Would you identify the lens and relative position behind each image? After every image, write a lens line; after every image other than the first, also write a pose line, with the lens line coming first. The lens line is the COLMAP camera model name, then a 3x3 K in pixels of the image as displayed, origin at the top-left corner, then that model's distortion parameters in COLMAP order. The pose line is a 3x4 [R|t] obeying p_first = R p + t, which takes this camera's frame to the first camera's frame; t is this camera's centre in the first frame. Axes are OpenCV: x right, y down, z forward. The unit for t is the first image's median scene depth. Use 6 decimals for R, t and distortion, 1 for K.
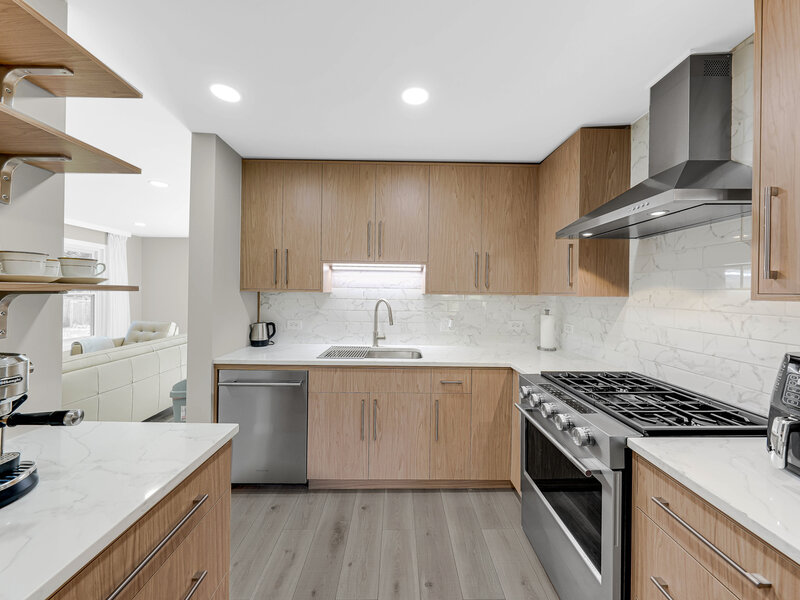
lens RADIAL K [[301.9, 0, 400.6], [0, 301.9, 293.2], [0, 0, 1]] dist [0.000986, -0.000037]
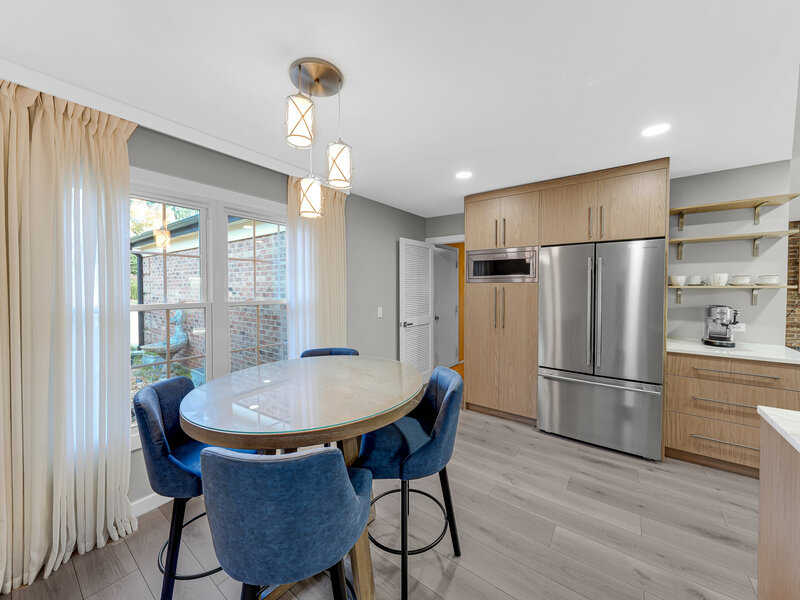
lens RADIAL K [[301.9, 0, 400.6], [0, 301.9, 293.2], [0, 0, 1]] dist [0.000986, -0.000037]
pose [[-0.602707, 0.005349, -0.797945, 1.167159], [-0.007941, 0.999888, 0.012701, 0.011698], [0.797923, 0.013992, -0.602597, 0.030061]]
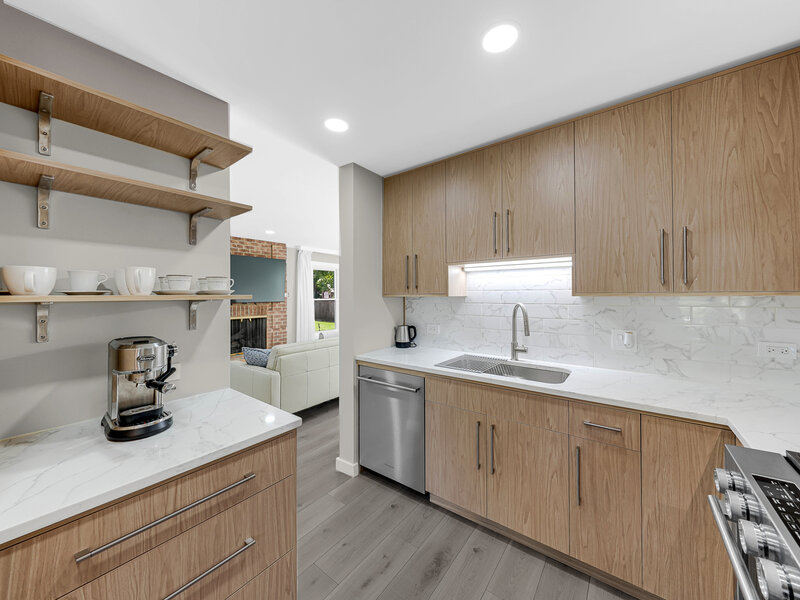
lens RADIAL K [[301.9, 0, 400.6], [0, 301.9, 293.2], [0, 0, 1]] dist [0.000986, -0.000037]
pose [[0.791077, -0.020984, -0.611356, 0.207295], [0.014711, 0.999775, -0.015280, -0.000539], [0.611539, 0.003094, 0.791208, 0.167209]]
